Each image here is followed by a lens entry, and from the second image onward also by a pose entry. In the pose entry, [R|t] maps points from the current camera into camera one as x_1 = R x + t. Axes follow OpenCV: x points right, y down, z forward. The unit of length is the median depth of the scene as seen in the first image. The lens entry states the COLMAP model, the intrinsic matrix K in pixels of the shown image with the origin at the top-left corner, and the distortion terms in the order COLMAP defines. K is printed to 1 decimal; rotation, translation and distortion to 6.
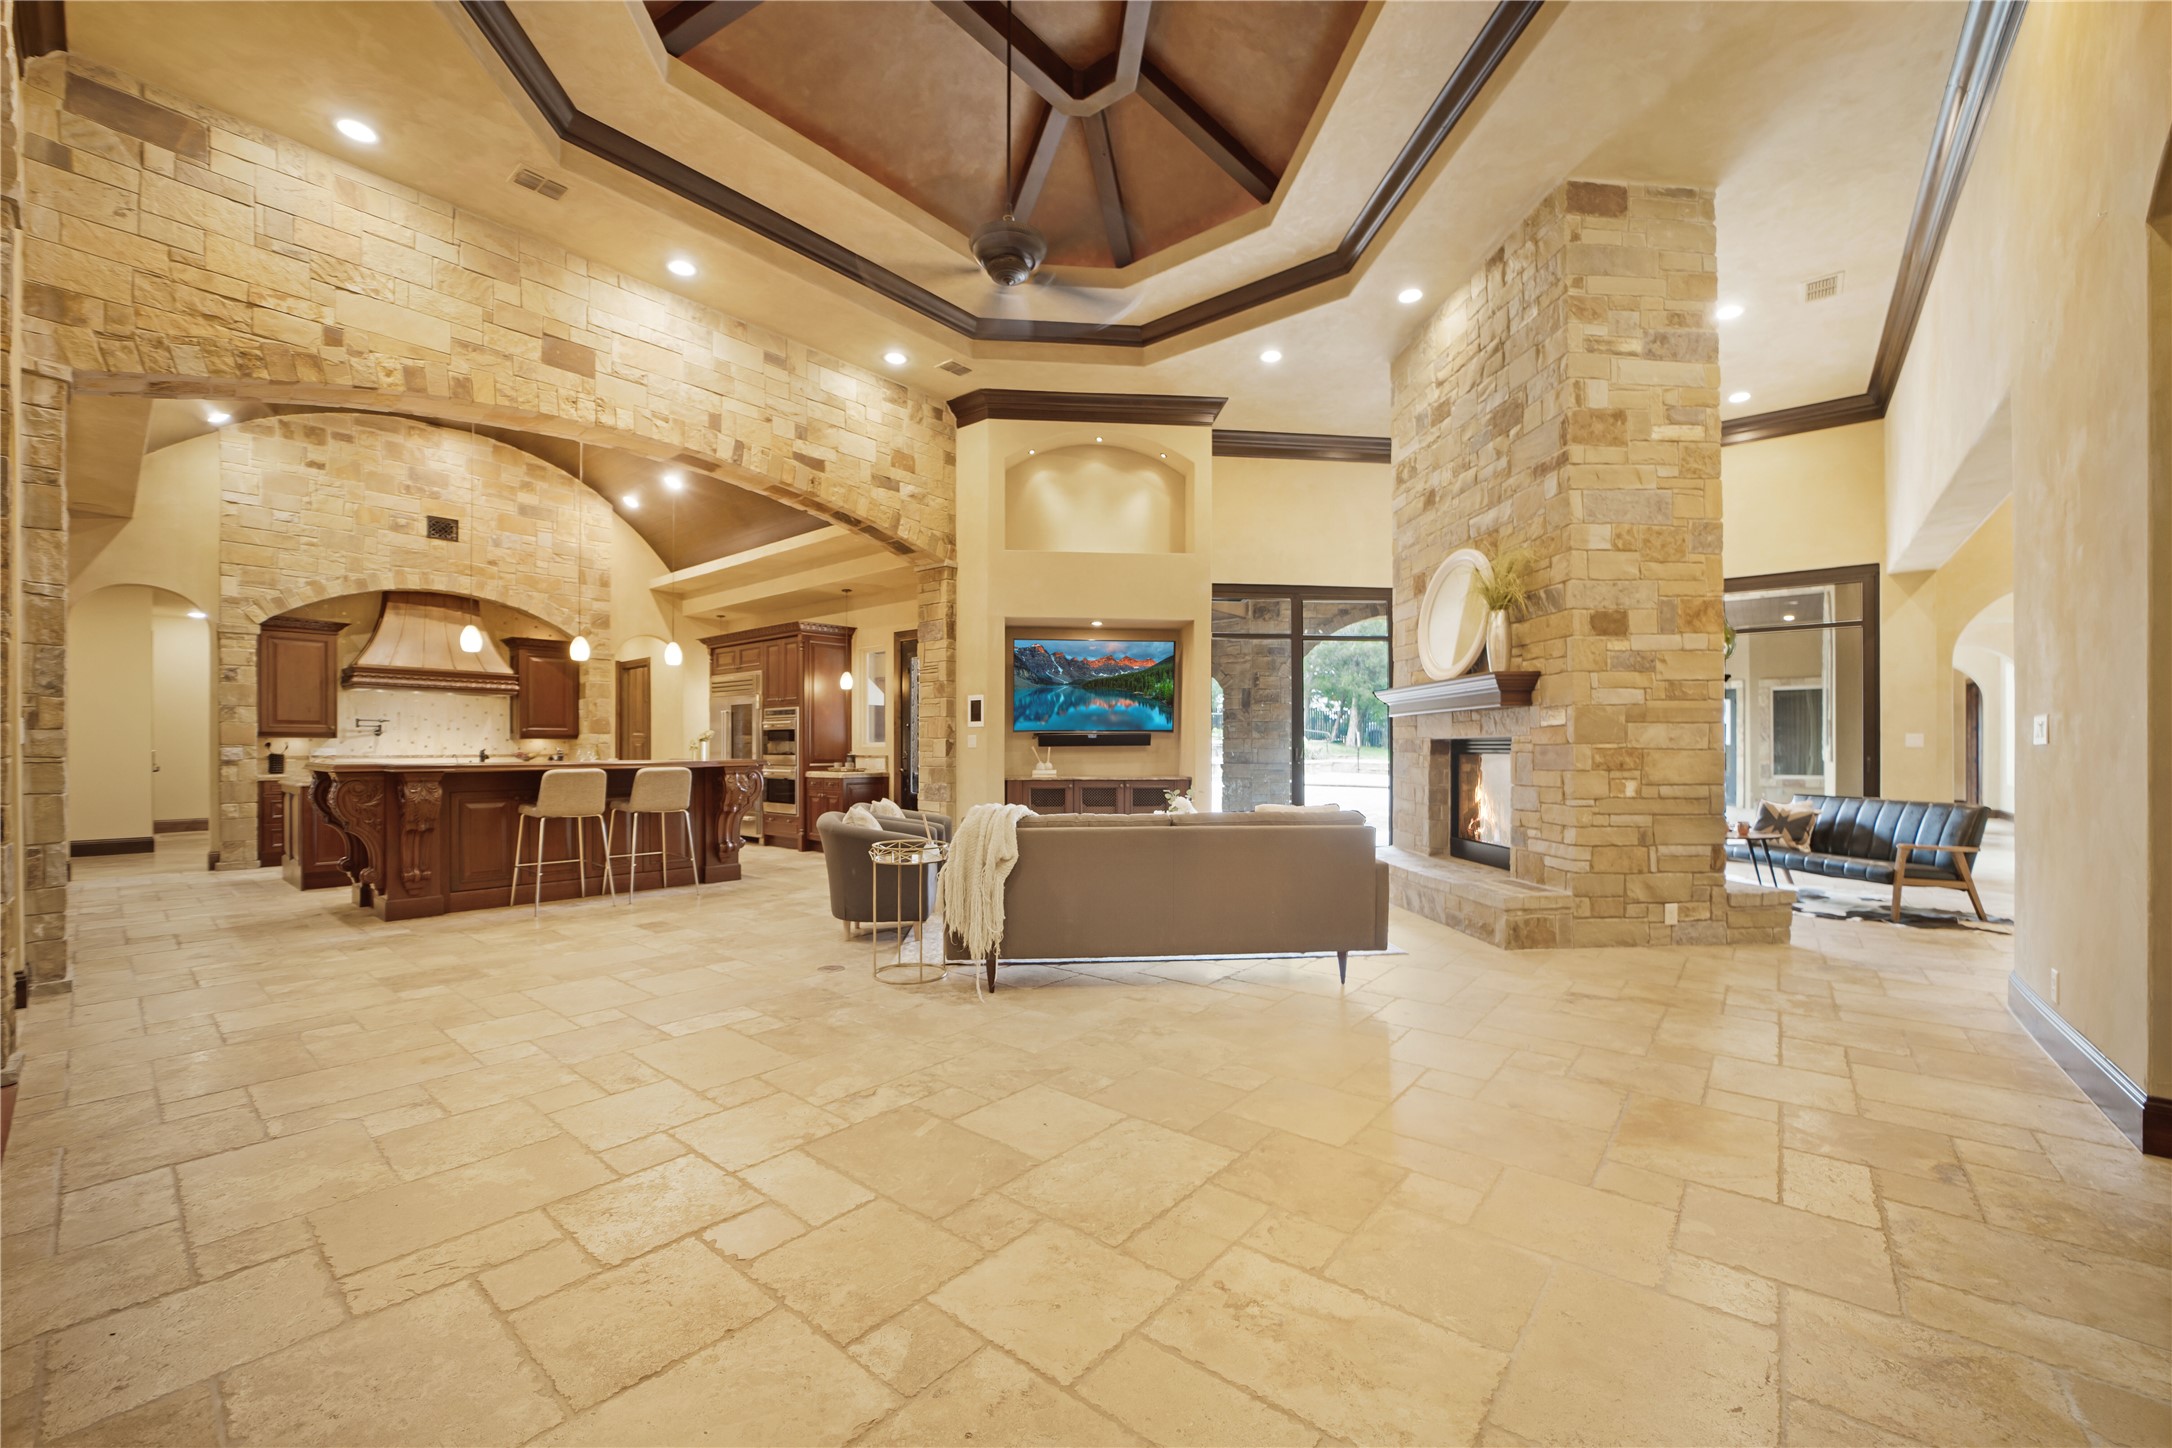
lens RADIAL K [[864.3, 0, 1083.5], [0, 864.3, 736.9], [0, 0, 1]] dist [0.001270, 0.000220]
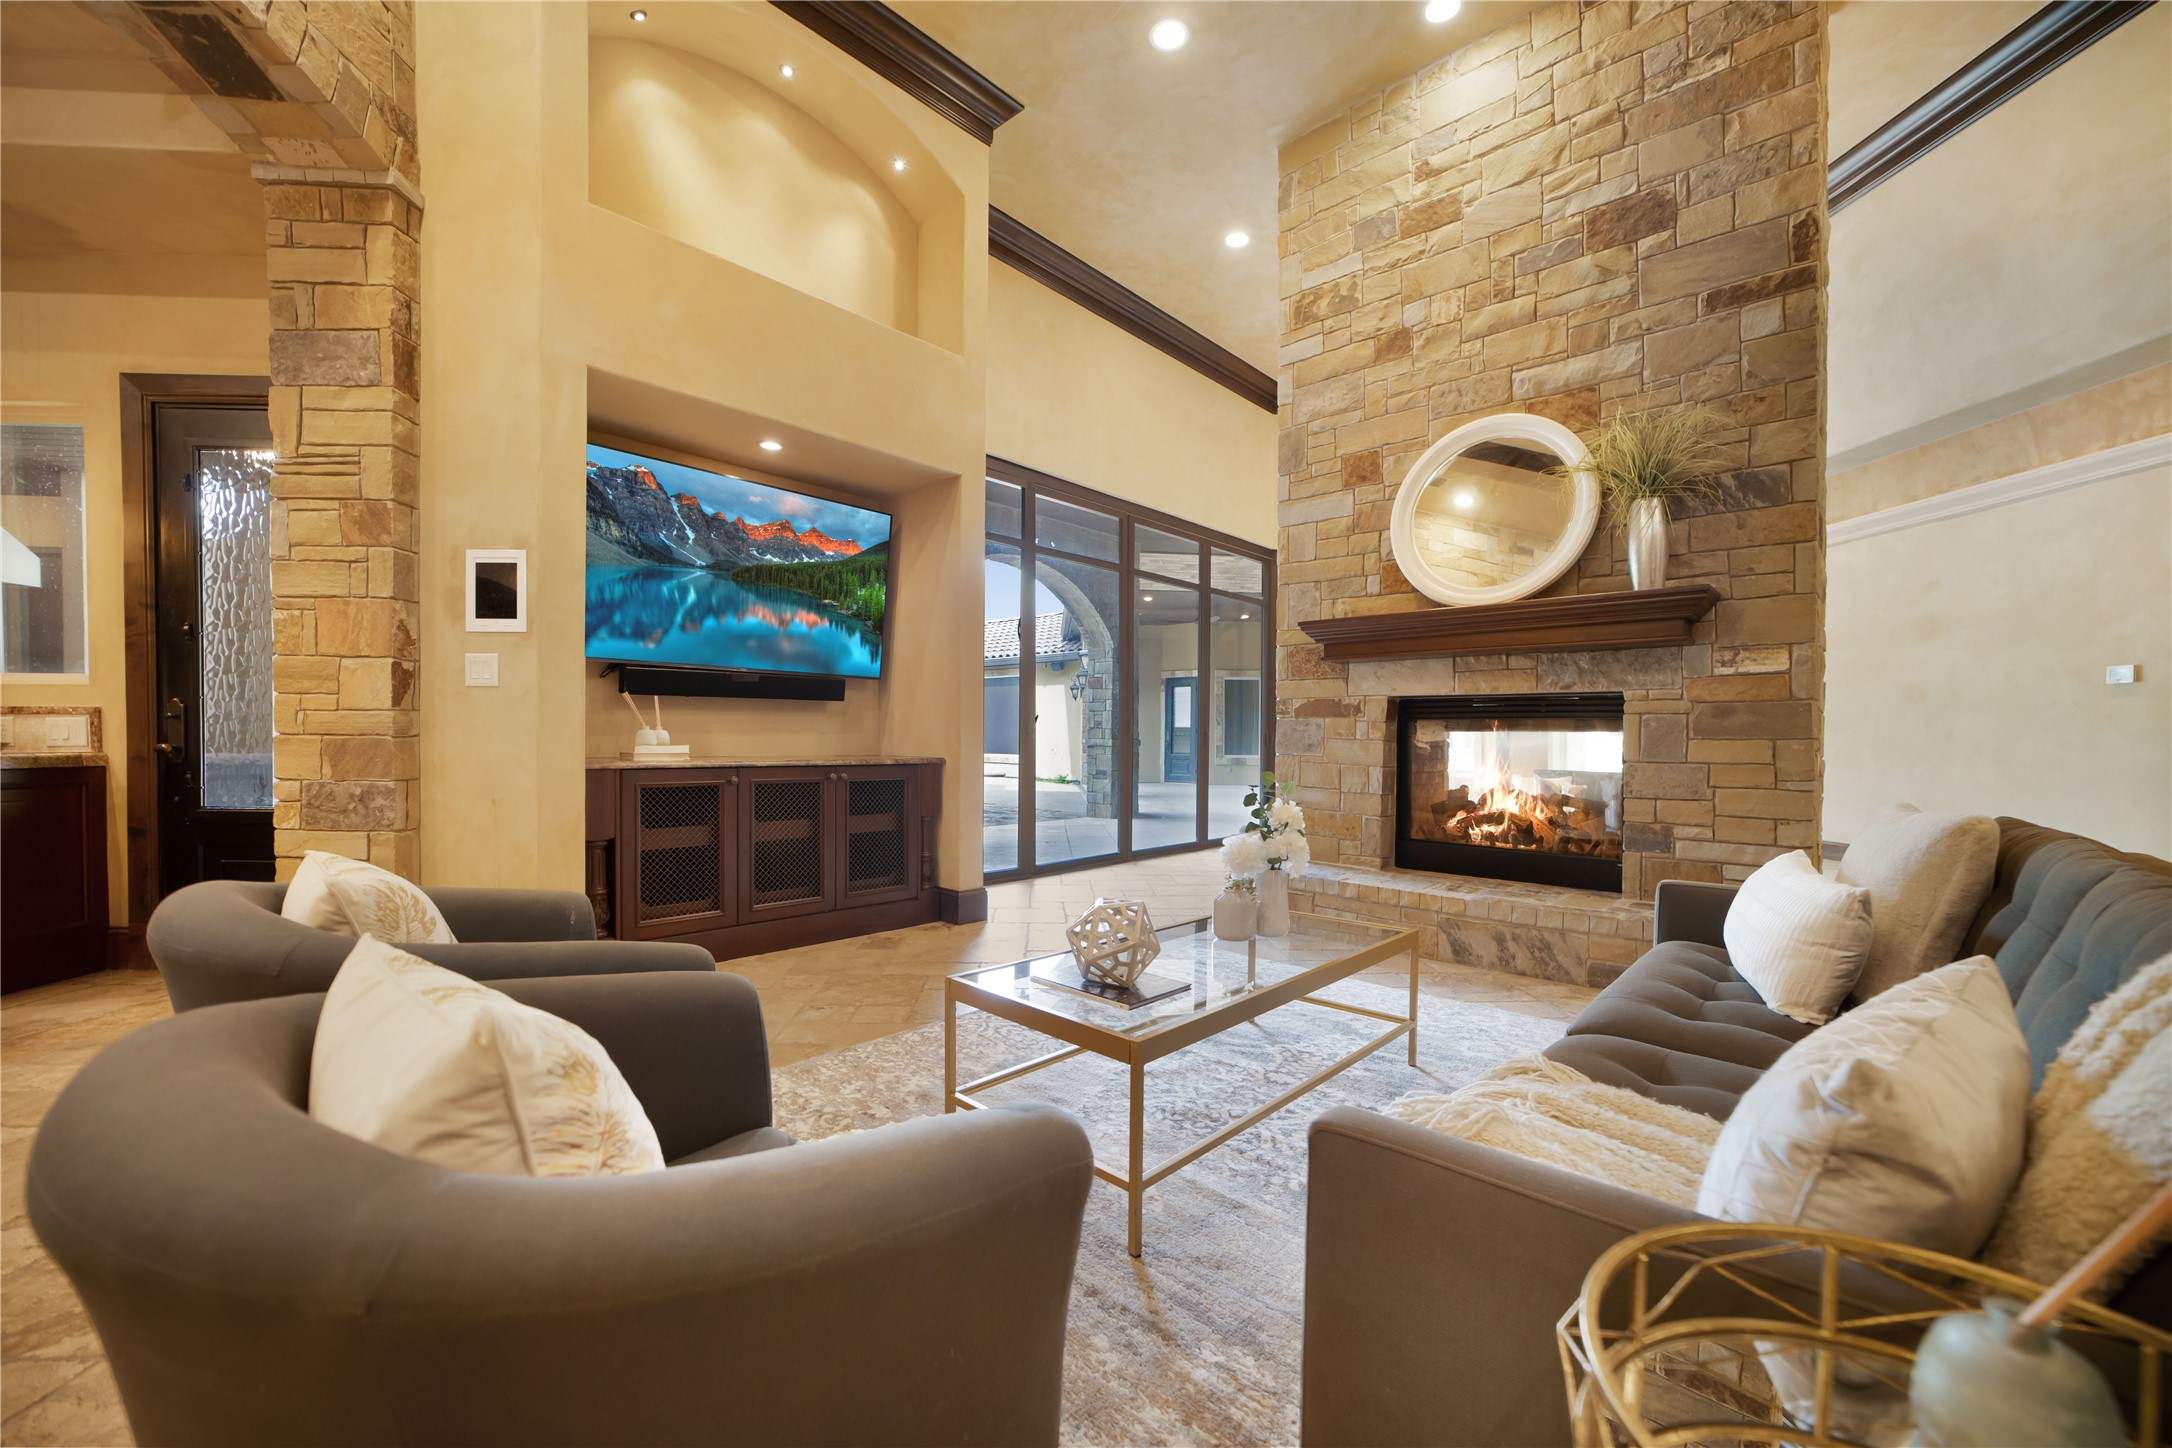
lens RADIAL K [[830.1, 0, 1092.7], [0, 830.1, 735.2], [0, 0, 1]] dist [-0.026345, 0.008274]
pose [[0.733839, -0.004870, 0.679306, -0.168091], [-0.014927, 0.999617, 0.023291, 0.016989], [-0.679159, -0.027232, 0.733486, 0.526234]]
